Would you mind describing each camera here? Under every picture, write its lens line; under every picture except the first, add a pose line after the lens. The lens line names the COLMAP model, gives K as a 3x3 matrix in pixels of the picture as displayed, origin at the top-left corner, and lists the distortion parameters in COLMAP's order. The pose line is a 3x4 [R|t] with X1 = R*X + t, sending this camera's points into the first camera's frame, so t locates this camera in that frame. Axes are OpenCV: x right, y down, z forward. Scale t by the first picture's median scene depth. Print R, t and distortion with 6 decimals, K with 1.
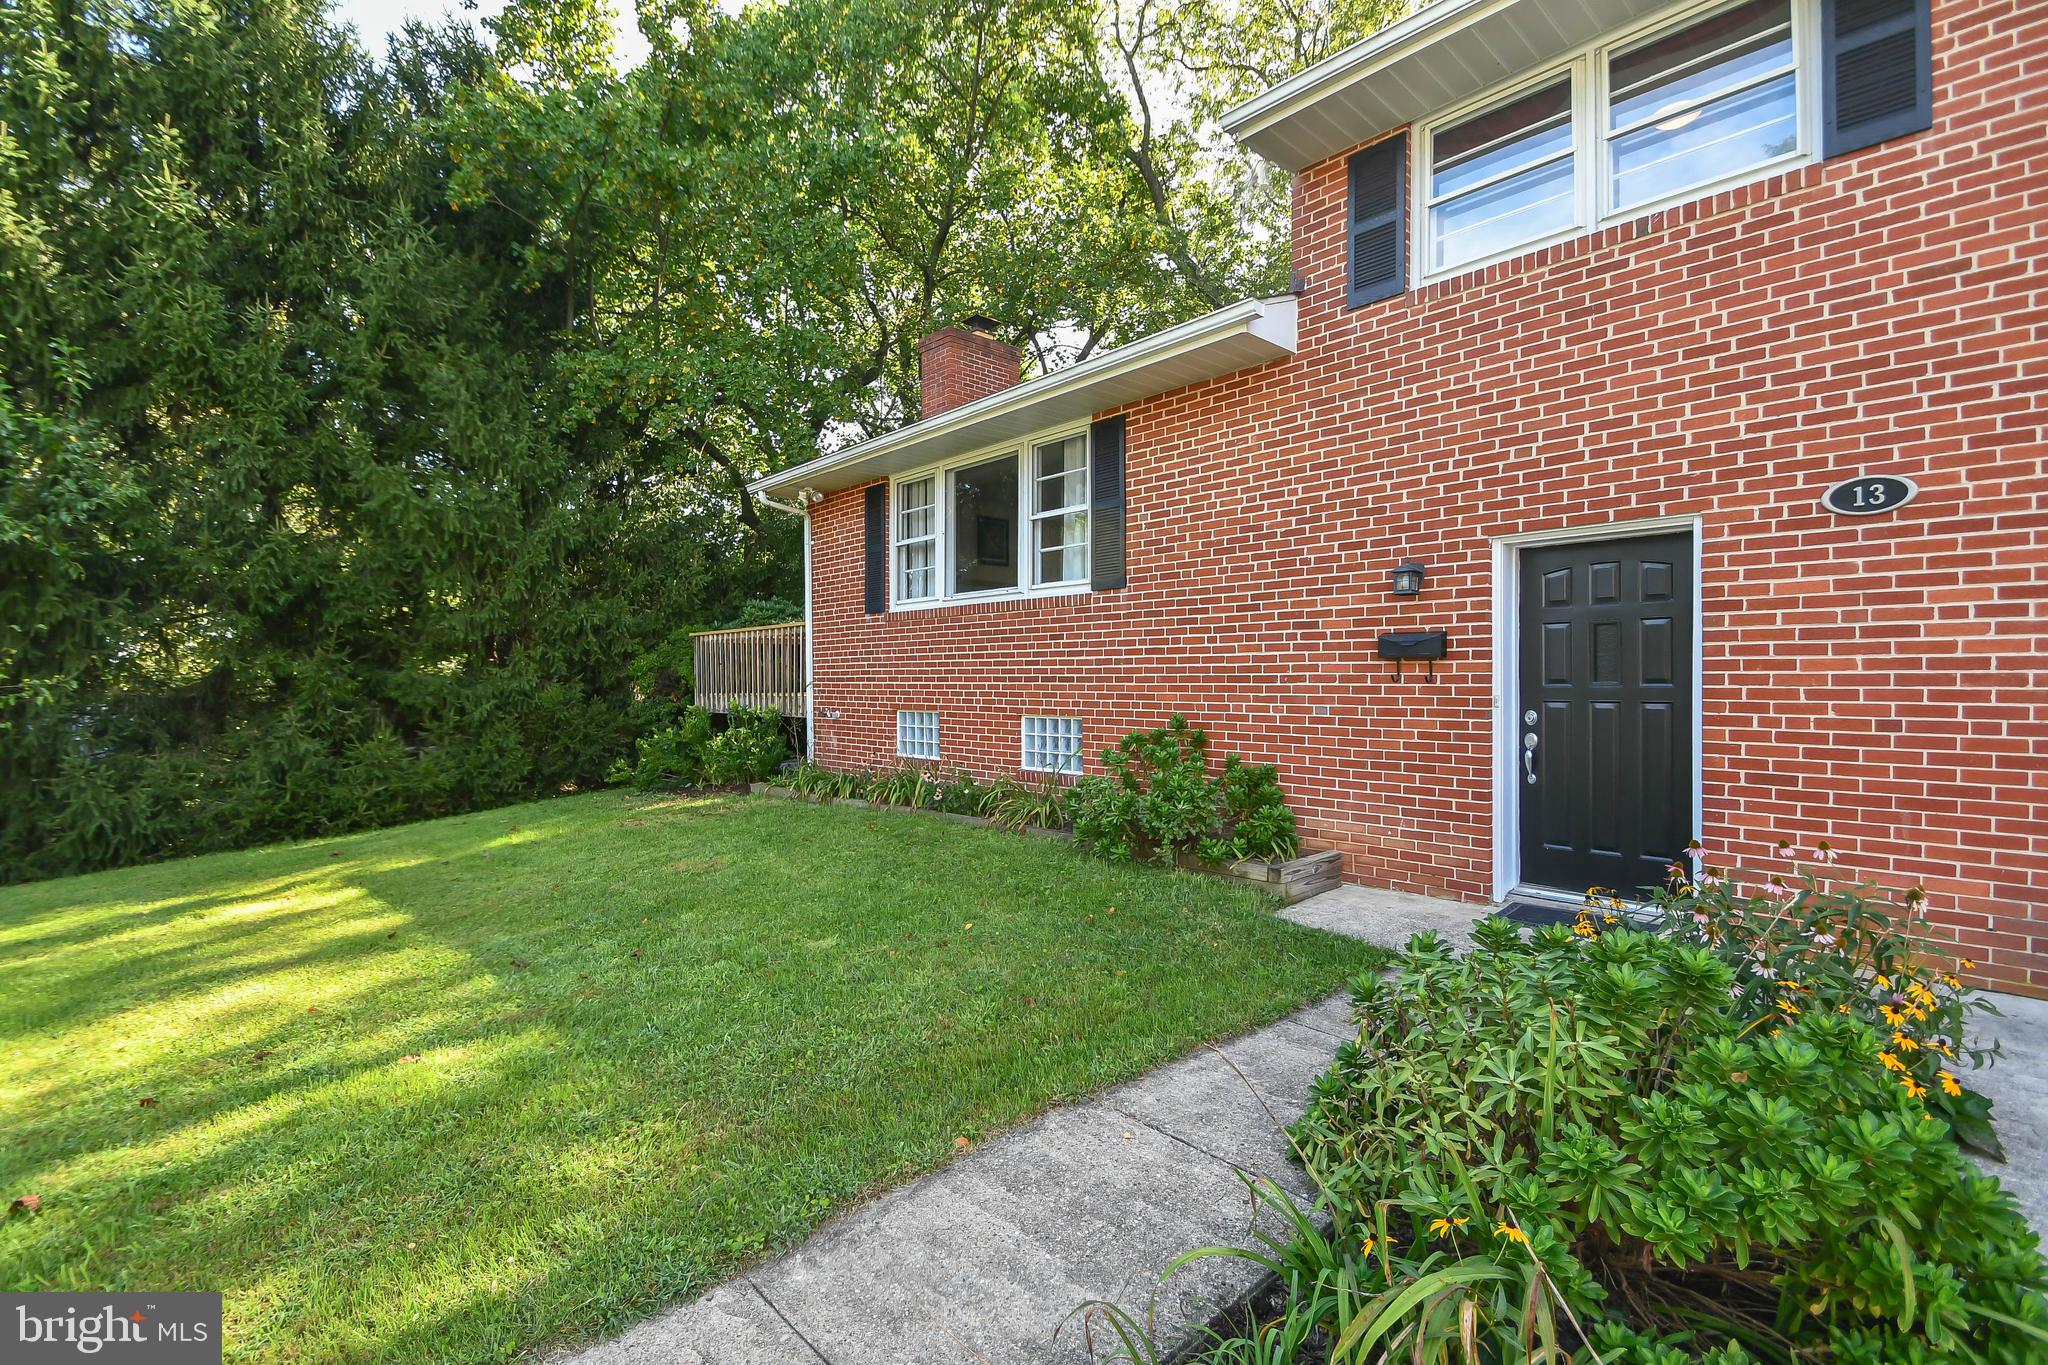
lens RADIAL K [[919.0, 0, 1013.1], [0, 919.0, 685.6], [0, 0, 1]] dist [0.010342, -0.013856]
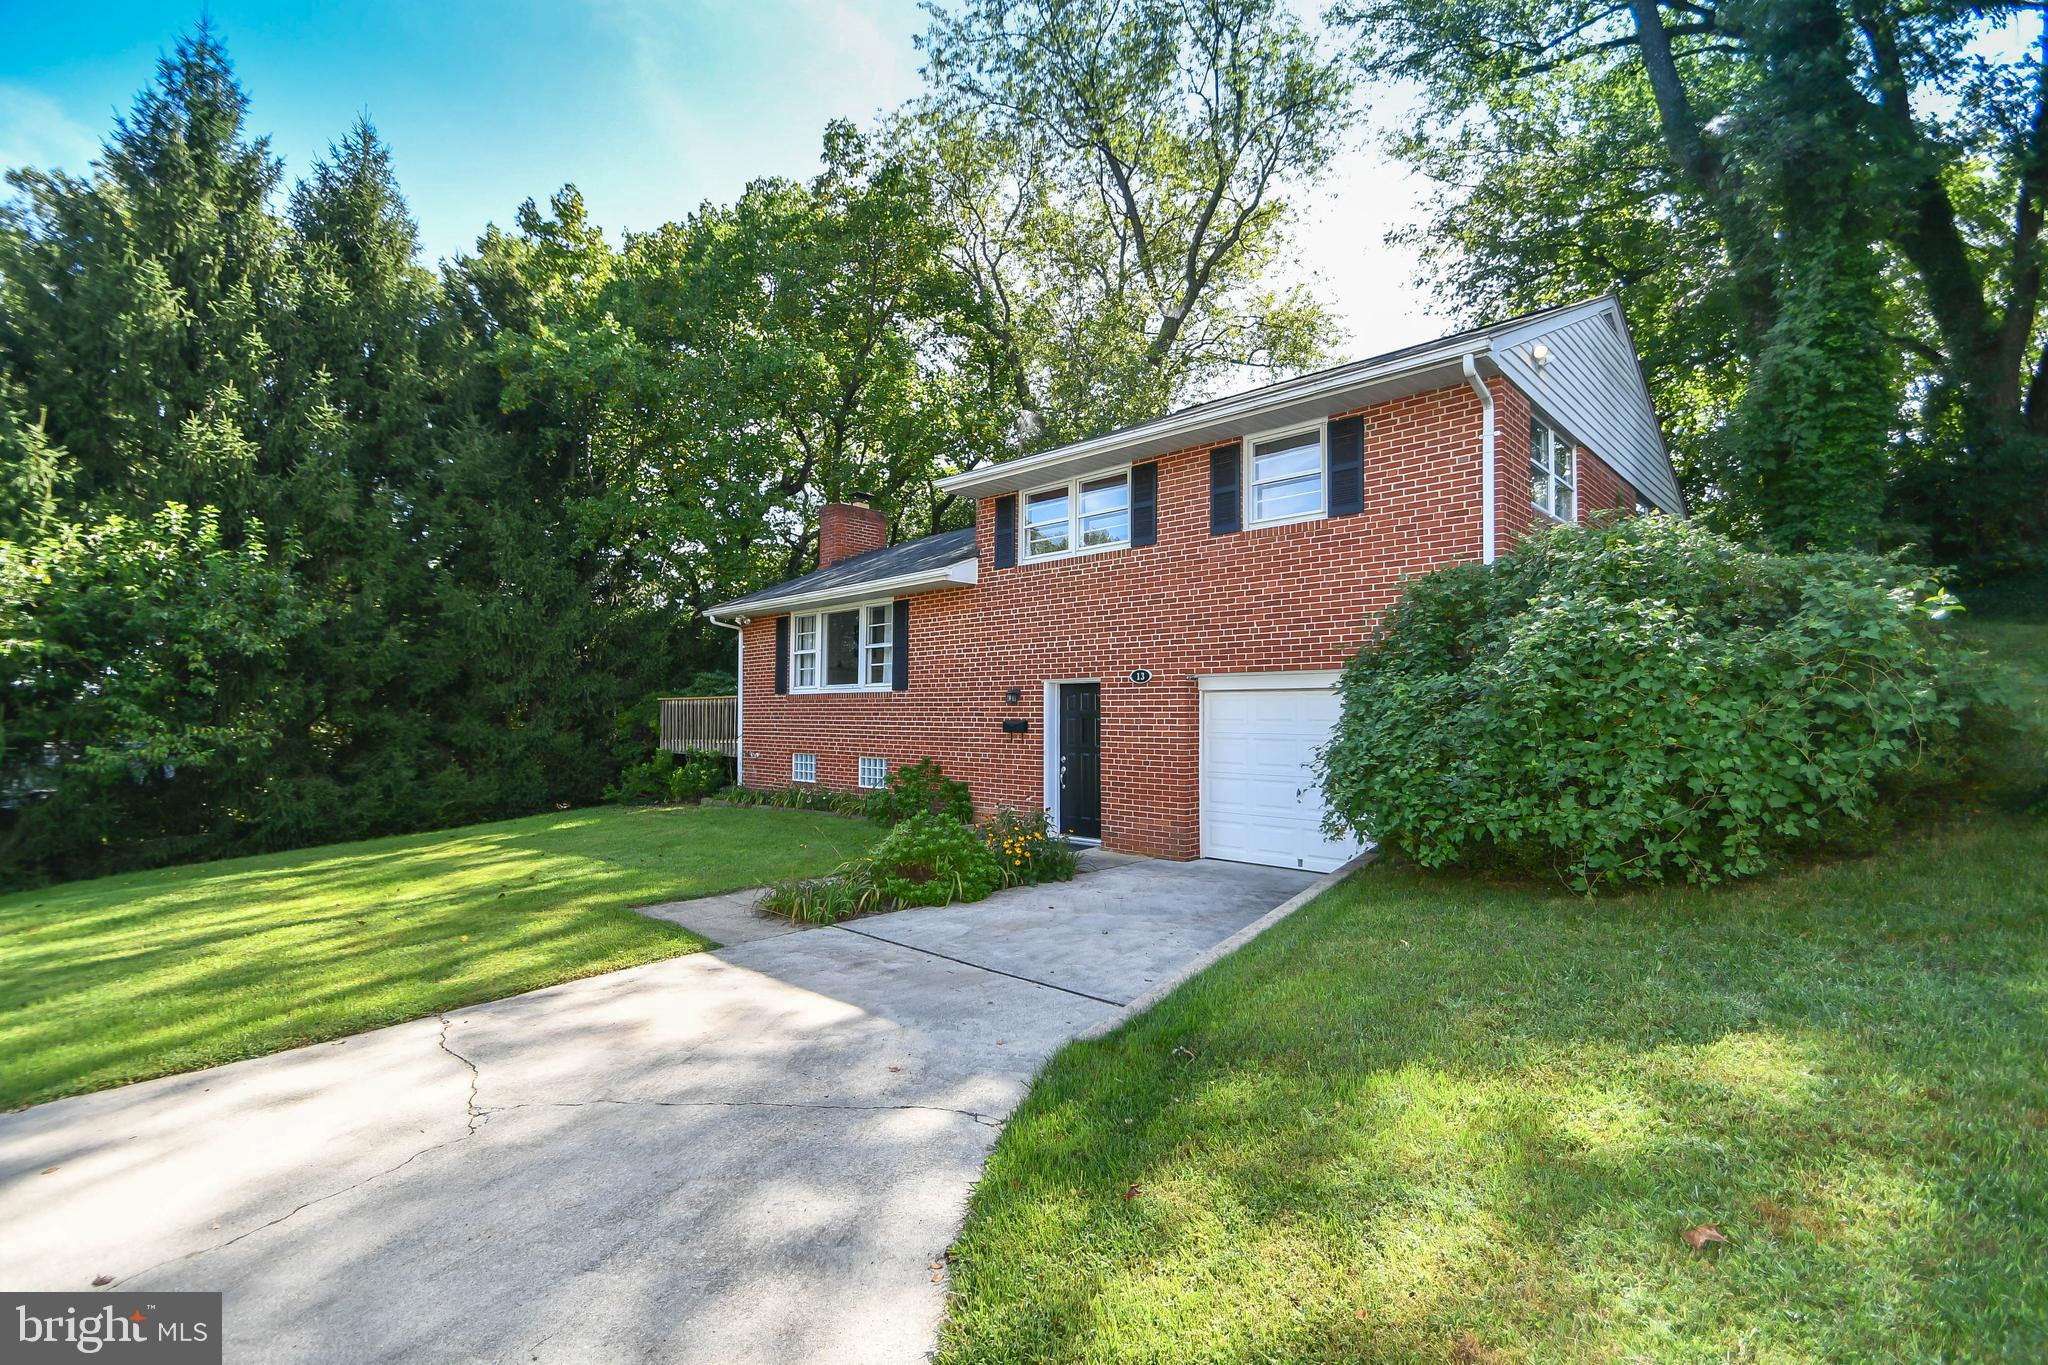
lens RADIAL K [[919.0, 0, 1013.1], [0, 919.0, 685.6], [0, 0, 1]] dist [0.010342, -0.013856]
pose [[0.997955, 0.011210, 0.062932, 0.165639], [-0.008445, 0.998995, -0.044028, -0.025002], [-0.063363, 0.043407, 0.997046, -0.689446]]
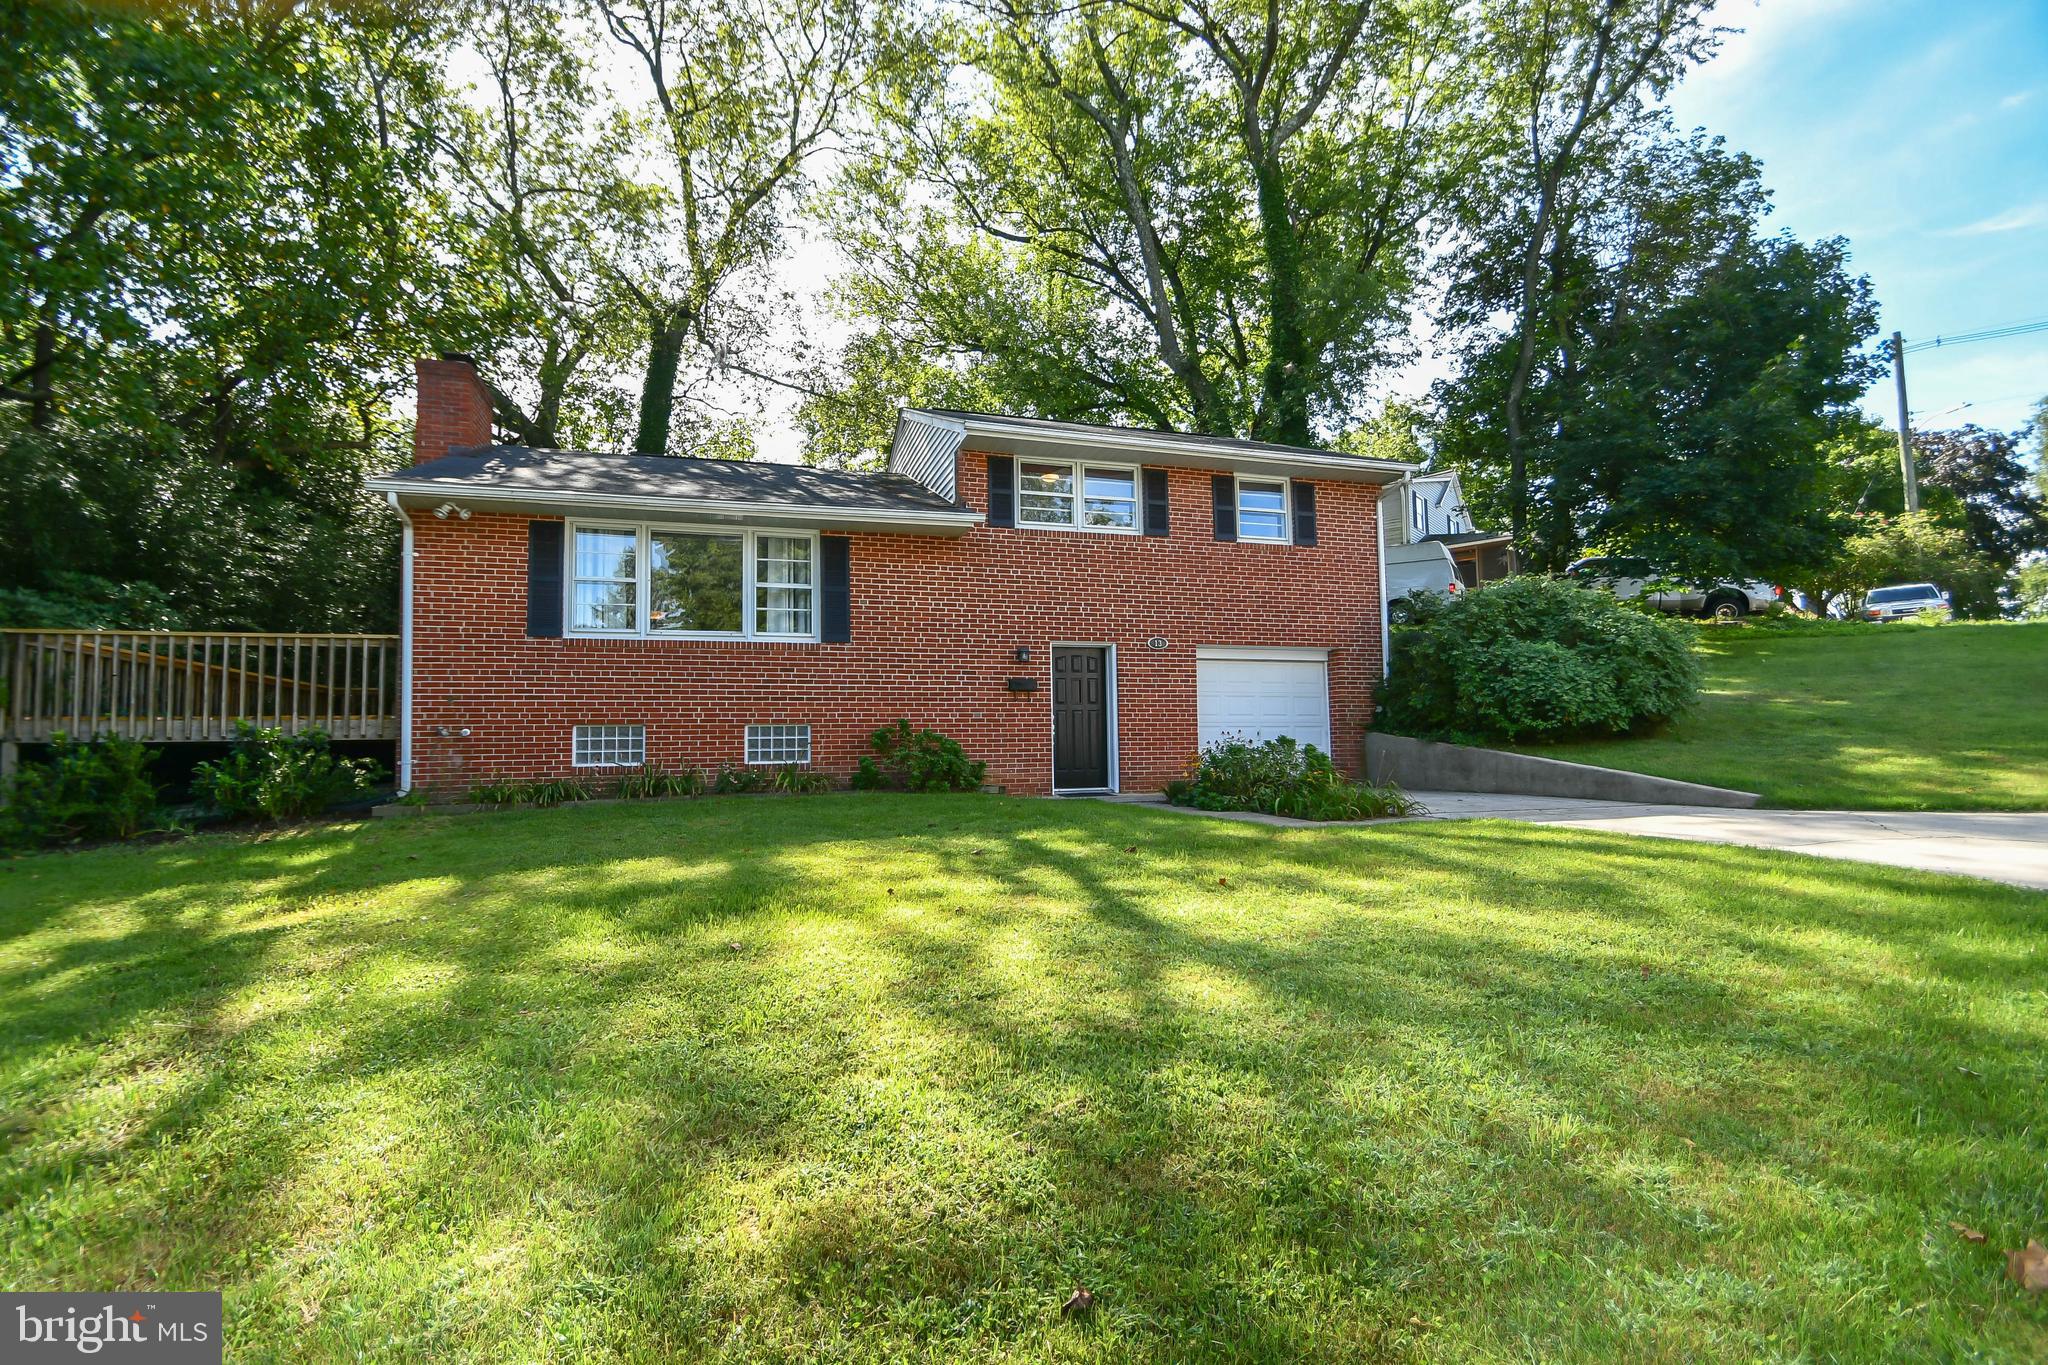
lens RADIAL K [[919.0, 0, 1013.1], [0, 919.0, 685.6], [0, 0, 1]] dist [0.010342, -0.013856]
pose [[0.421502, 0.070895, 0.904052, -0.907064], [0.023240, 0.995767, -0.088922, 0.088735], [-0.906530, 0.058491, 0.418070, 0.053284]]
